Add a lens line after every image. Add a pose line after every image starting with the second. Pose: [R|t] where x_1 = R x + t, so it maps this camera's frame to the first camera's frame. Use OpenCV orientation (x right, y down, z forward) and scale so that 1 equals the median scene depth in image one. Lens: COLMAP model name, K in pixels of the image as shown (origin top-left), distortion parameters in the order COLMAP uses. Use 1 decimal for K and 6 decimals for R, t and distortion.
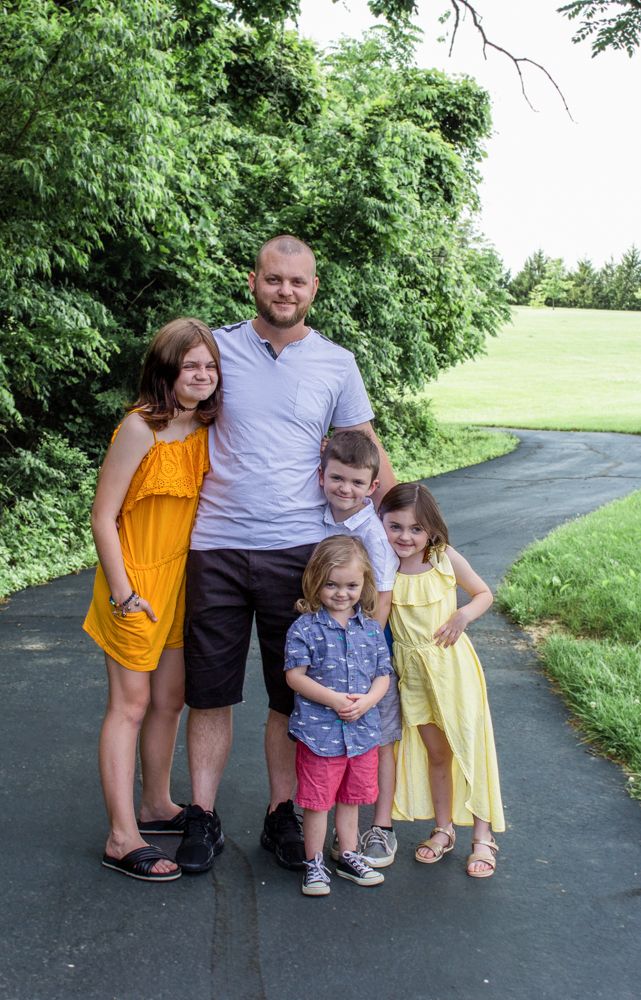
lens RADIAL K [[1548.3, 0, 299.6], [0, 1548.3, 531.2], [0, 0, 1]] dist [-0.001525, -0.061391]
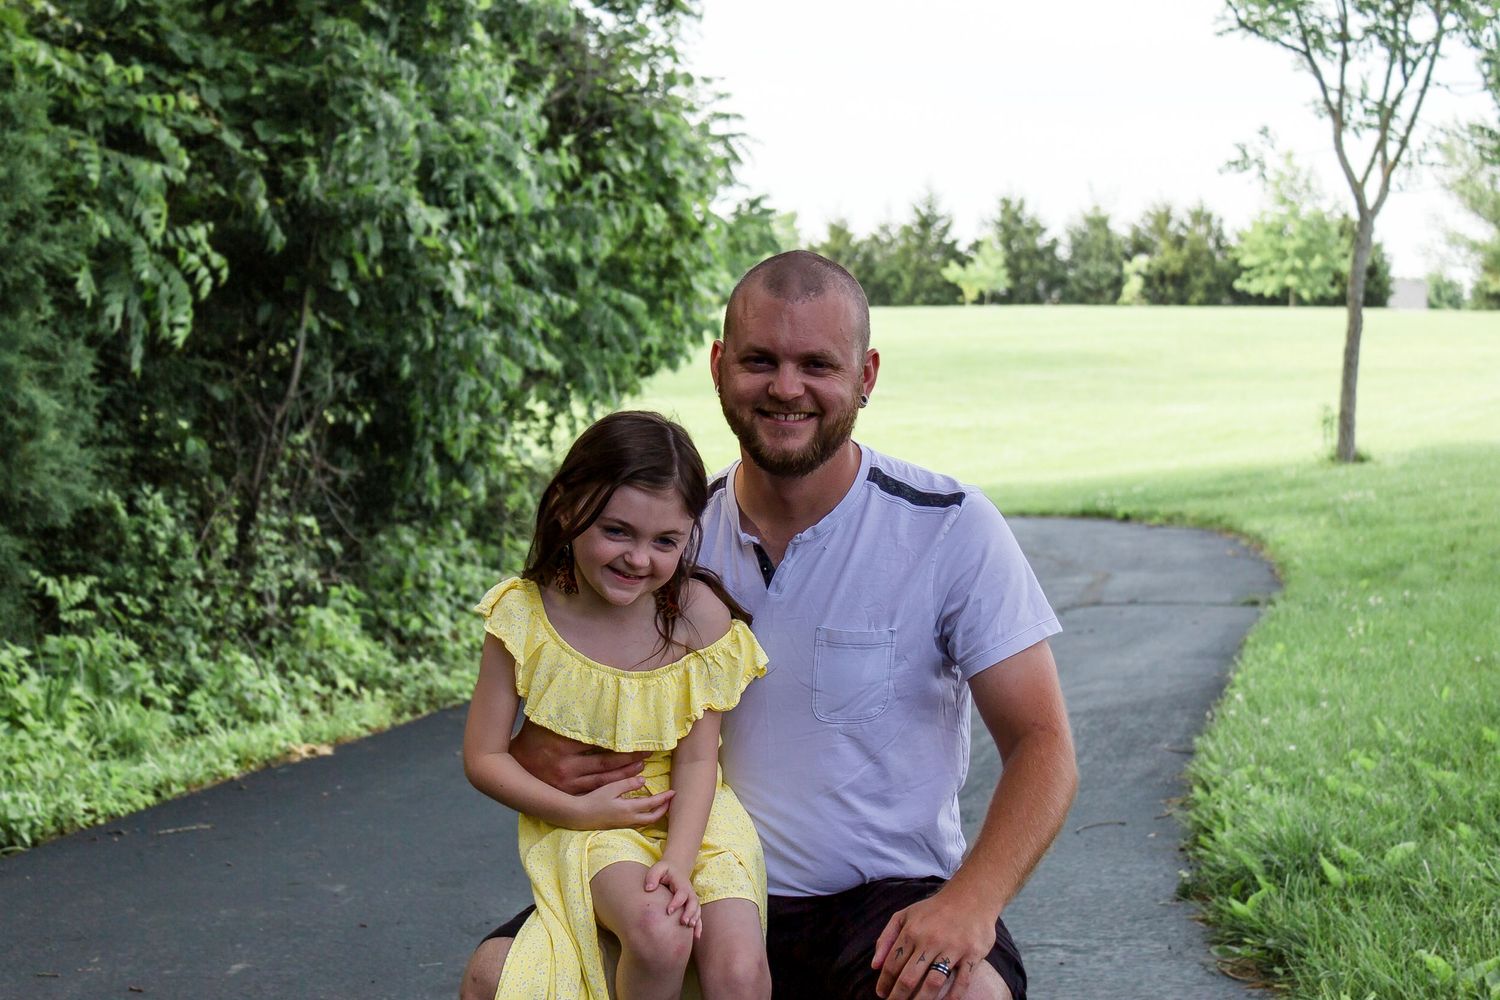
lens RADIAL K [[2954.8, 0, 750.0], [0, 2954.8, 500.0], [0, 0, 1]] dist [-0.067263, 0.021149]
pose [[0.986867, -0.050333, 0.153490, -0.006845], [0.063625, 0.994520, -0.082954, -0.004301], [-0.148474, 0.091631, 0.984662, 0.247374]]
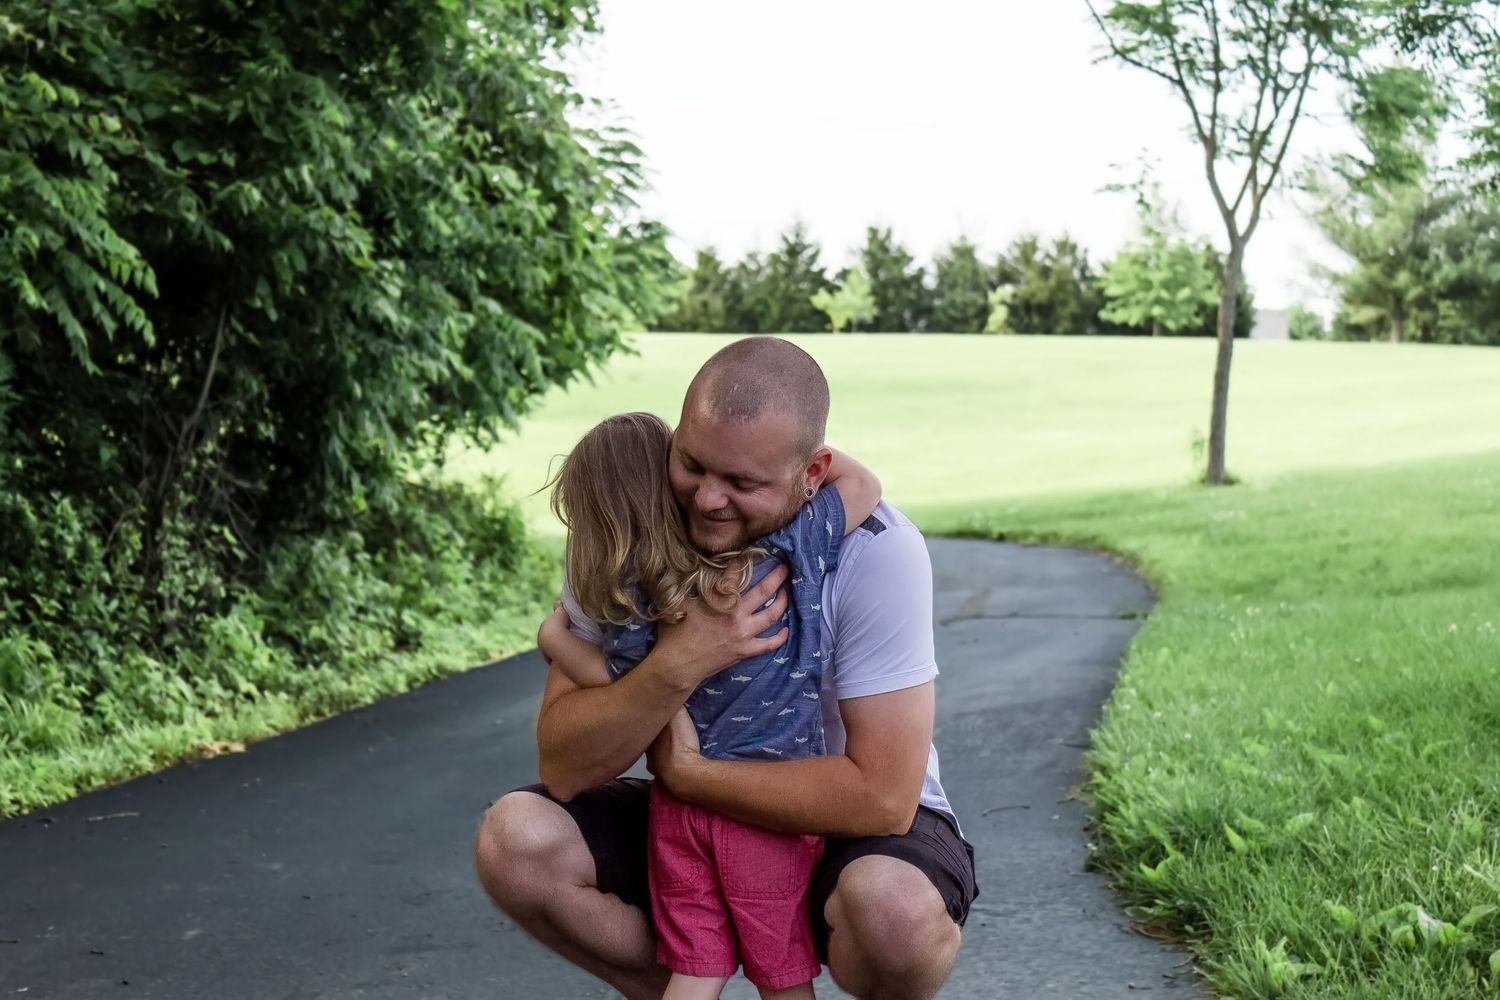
lens RADIAL K [[2954.8, 0, 750.0], [0, 2954.8, 500.0], [0, 0, 1]] dist [-0.067263, 0.021149]
pose [[0.978977, -0.044245, 0.199115, -0.015147], [0.063142, 0.993976, -0.089580, 0.000007], [-0.193953, 0.100269, 0.975873, 0.236583]]
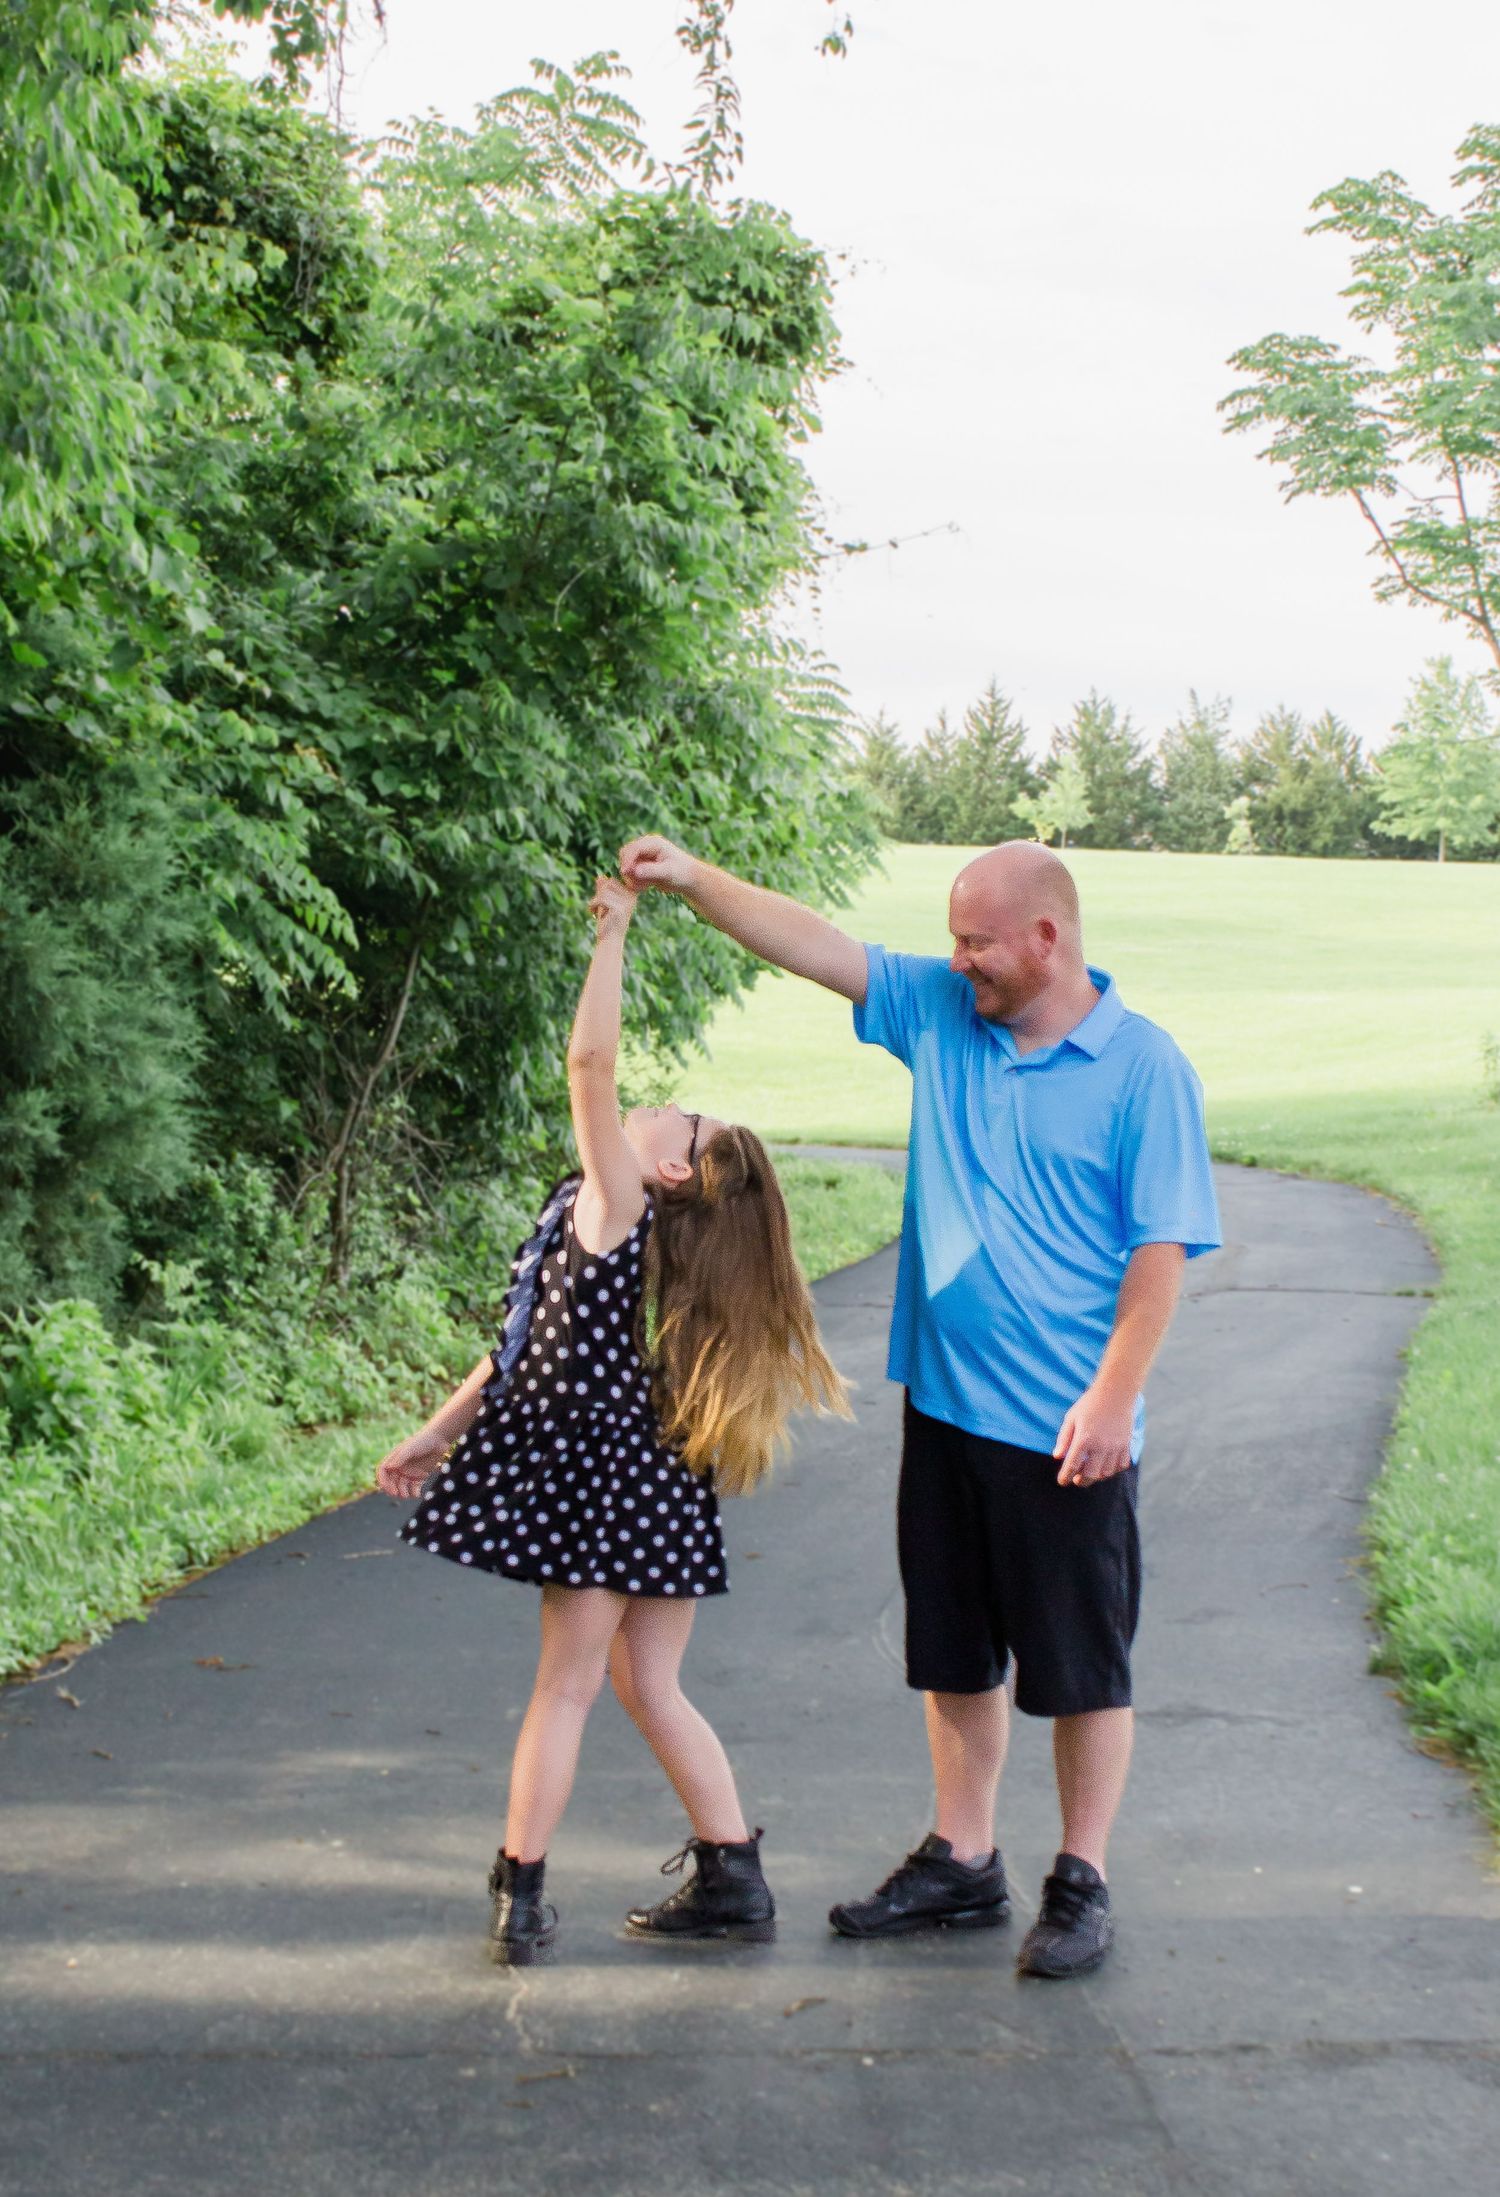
lens RADIAL K [[3696.9, 0, 709.4], [0, 3696.9, 1138.8], [0, 0, 1]] dist [0.031465, -0.137299]
pose [[0.989482, -0.022931, 0.142825, -0.043276], [0.032132, 0.997530, -0.062455, -0.019465], [-0.141040, 0.066388, 0.987775, 0.157356]]
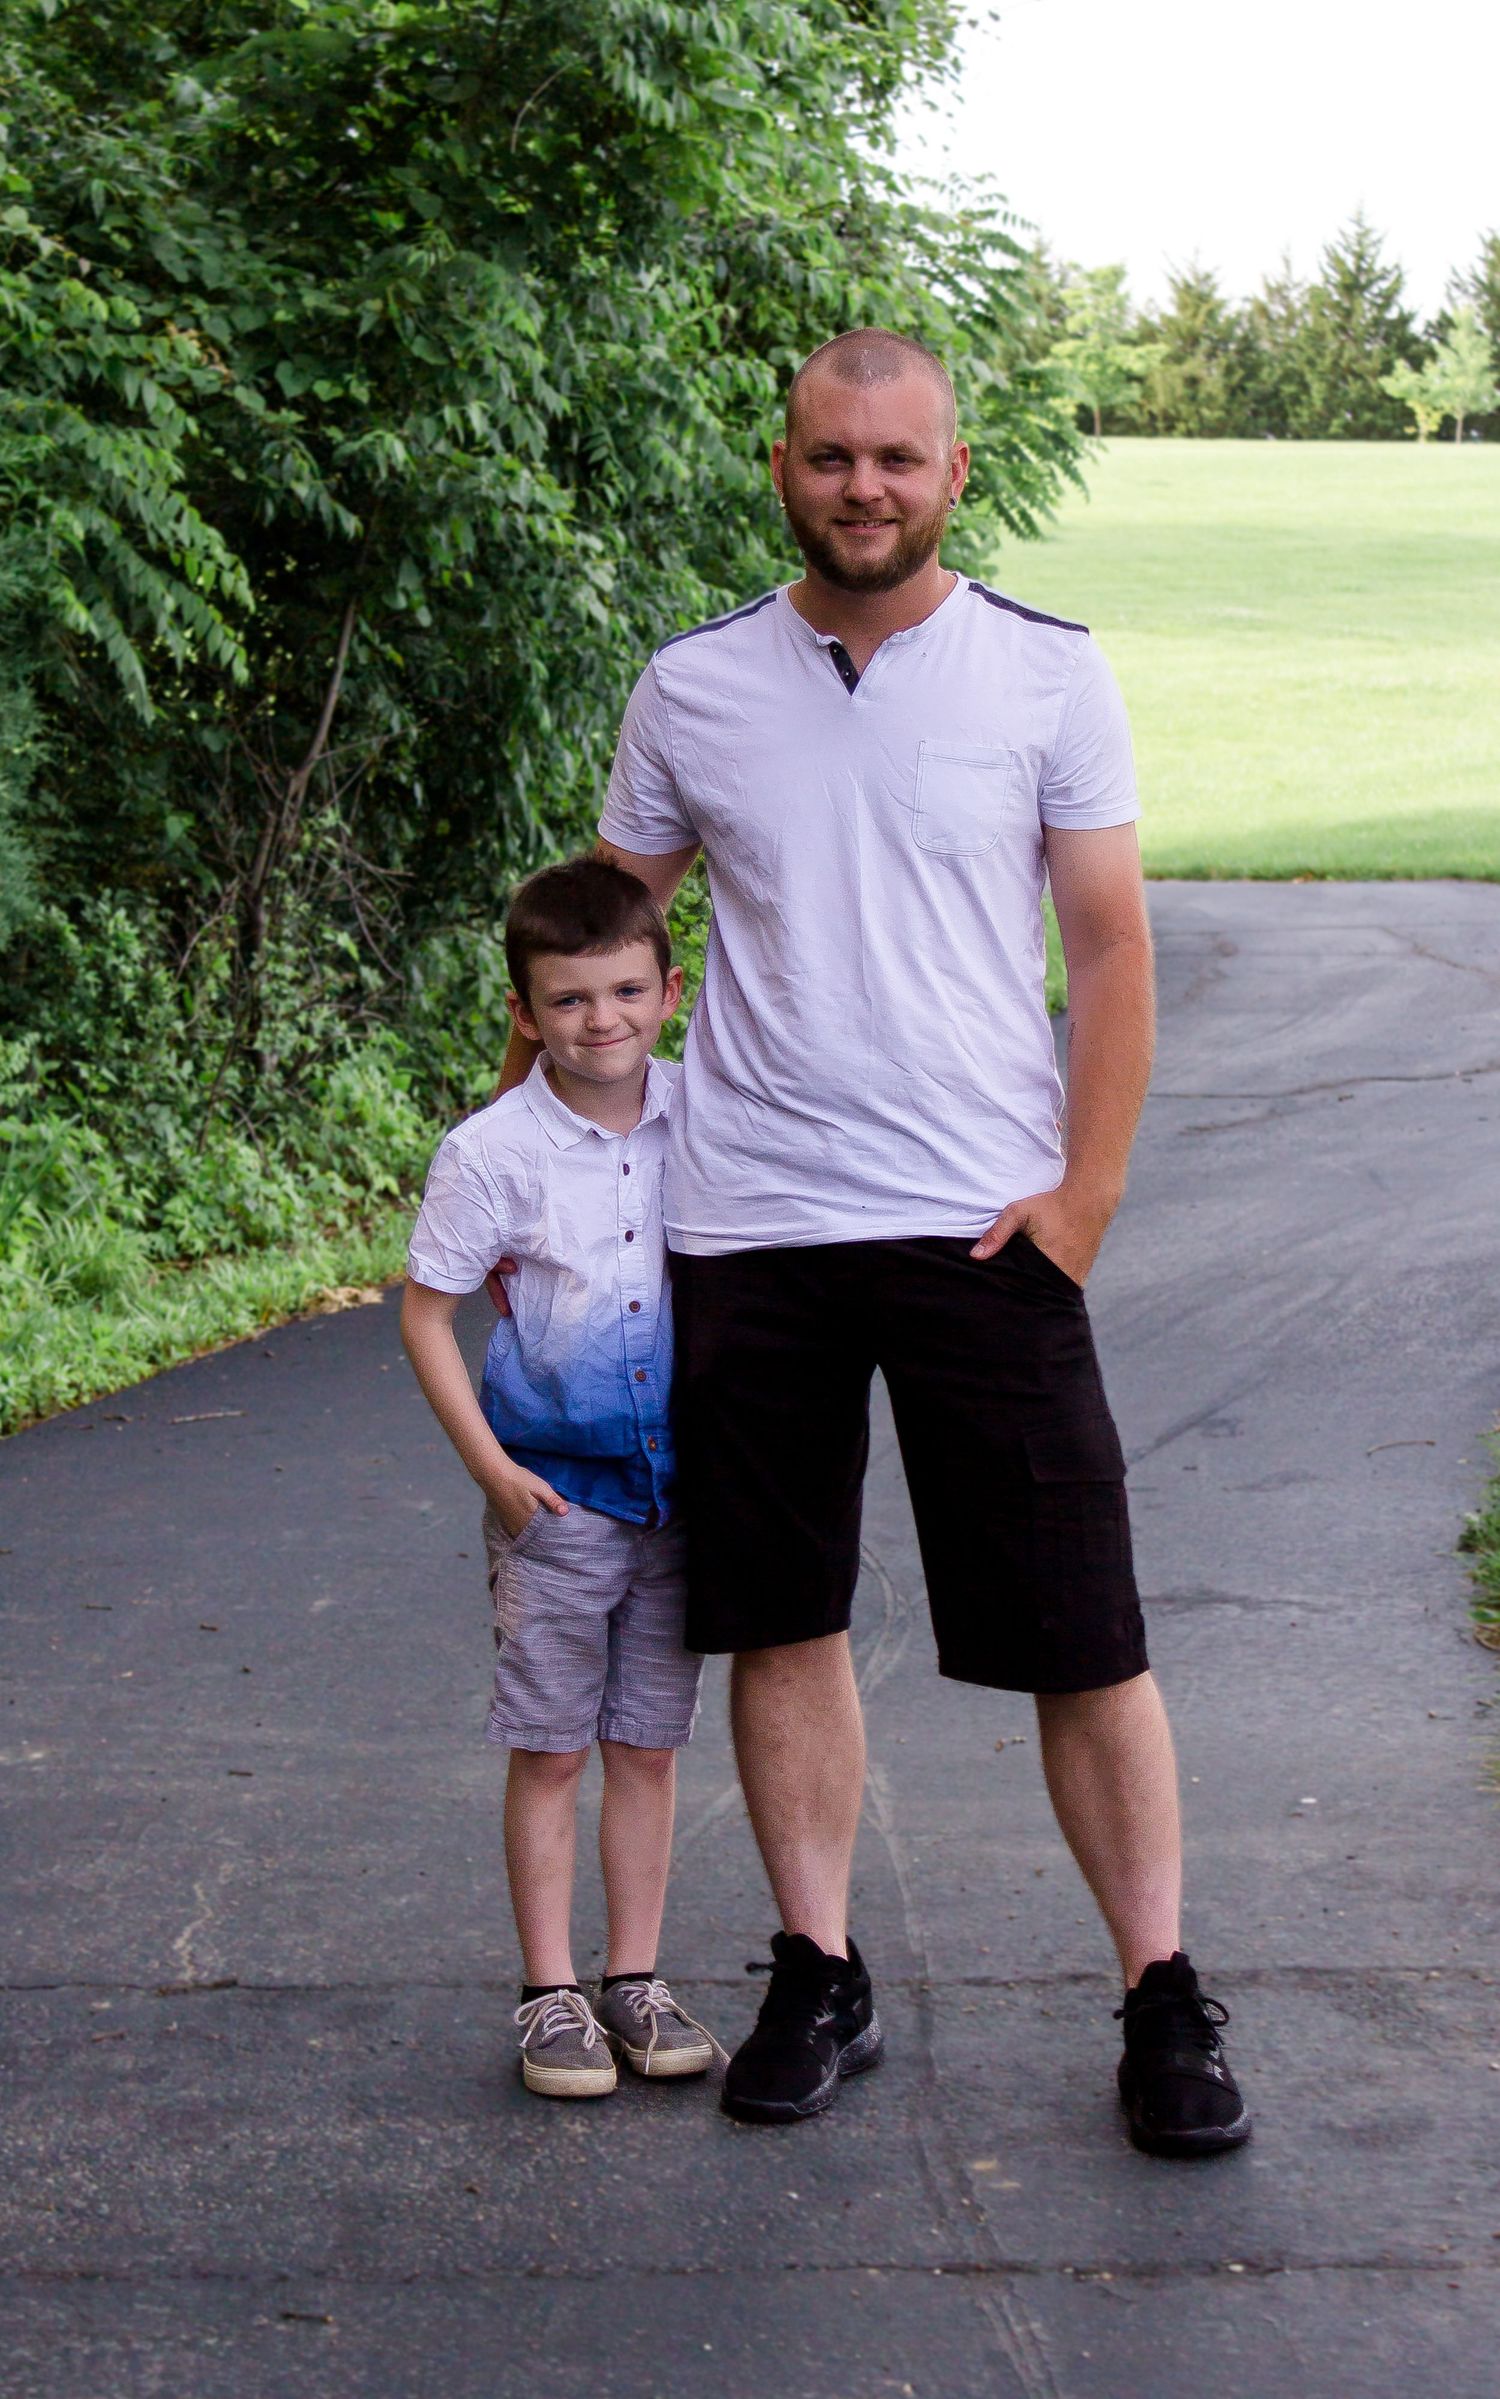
lens RADIAL K [[5311.7, 0, 668.2], [0, 5311.7, 1270.9], [0, 0, 1]] dist [-0.025452, -0.301541]
pose [[0.995681, -0.043398, 0.082078, -0.018793], [0.042749, 0.999039, 0.009648, -0.014702], [-0.082418, -0.006097, 0.996579, 0.123358]]
